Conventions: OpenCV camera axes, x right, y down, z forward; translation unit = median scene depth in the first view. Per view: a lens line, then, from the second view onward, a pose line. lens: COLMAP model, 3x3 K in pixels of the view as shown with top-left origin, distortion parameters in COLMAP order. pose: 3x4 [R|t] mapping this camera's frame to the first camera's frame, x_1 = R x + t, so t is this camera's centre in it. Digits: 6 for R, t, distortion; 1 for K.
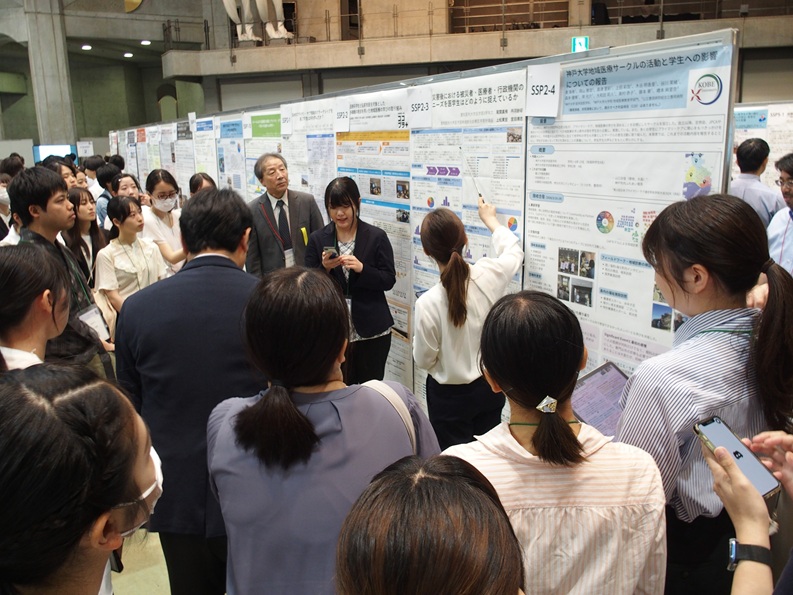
lens RADIAL K [[669.0, 0, 395.9], [0, 669.0, 297.1], [0, 0, 1]] dist [-0.054576, 0.032372]
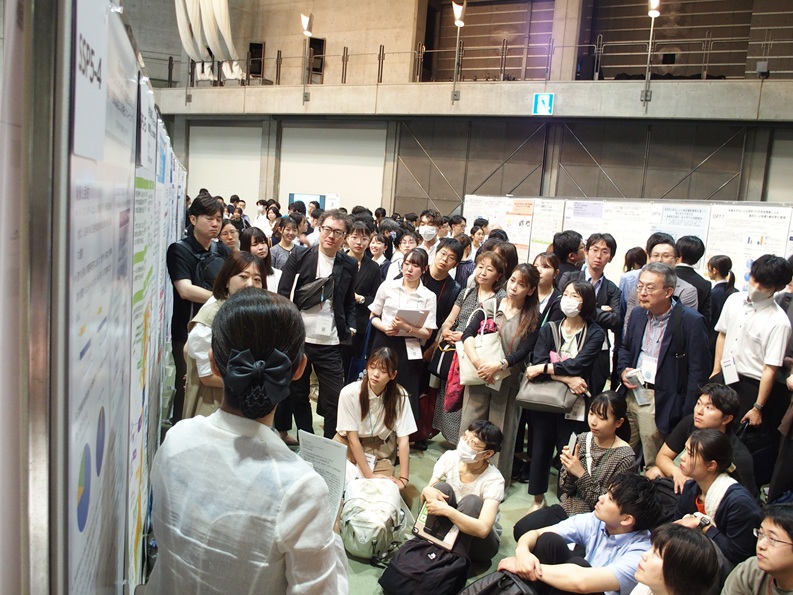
lens RADIAL K [[669.0, 0, 394.4], [0, 669.0, 294.4], [0, 0, 1]] dist [-0.054576, 0.032372]
pose [[0.963803, 0.132931, -0.231114, 0.286352], [-0.156225, 0.984012, -0.085520, -0.056841], [0.216050, 0.118530, 0.969161, 0.201920]]
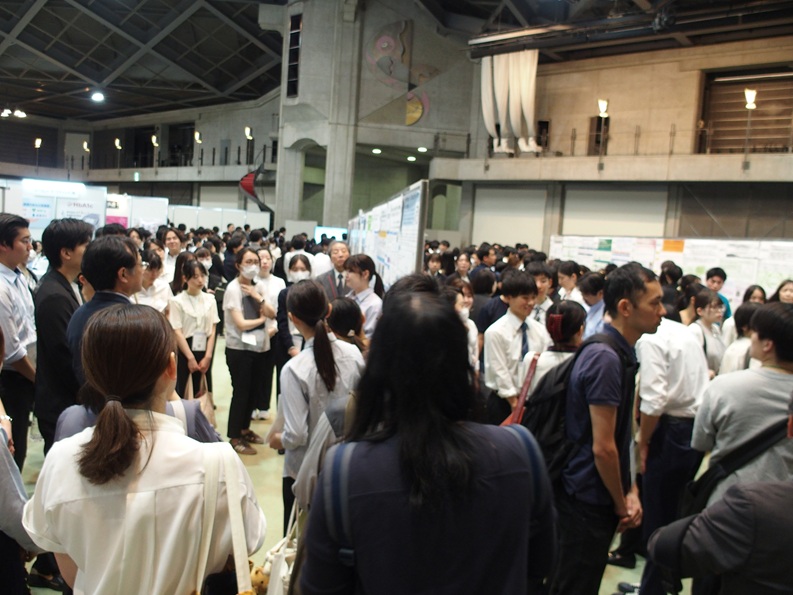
lens RADIAL K [[669.0, 0, 401.7], [0, 669.0, 298.1], [0, 0, 1]] dist [-0.054576, 0.032372]
pose [[0.900202, 0.125580, -0.416973, 0.125015], [-0.186402, 0.976483, -0.108333, 0.005786], [0.393562, 0.175246, 0.902440, -0.036667]]
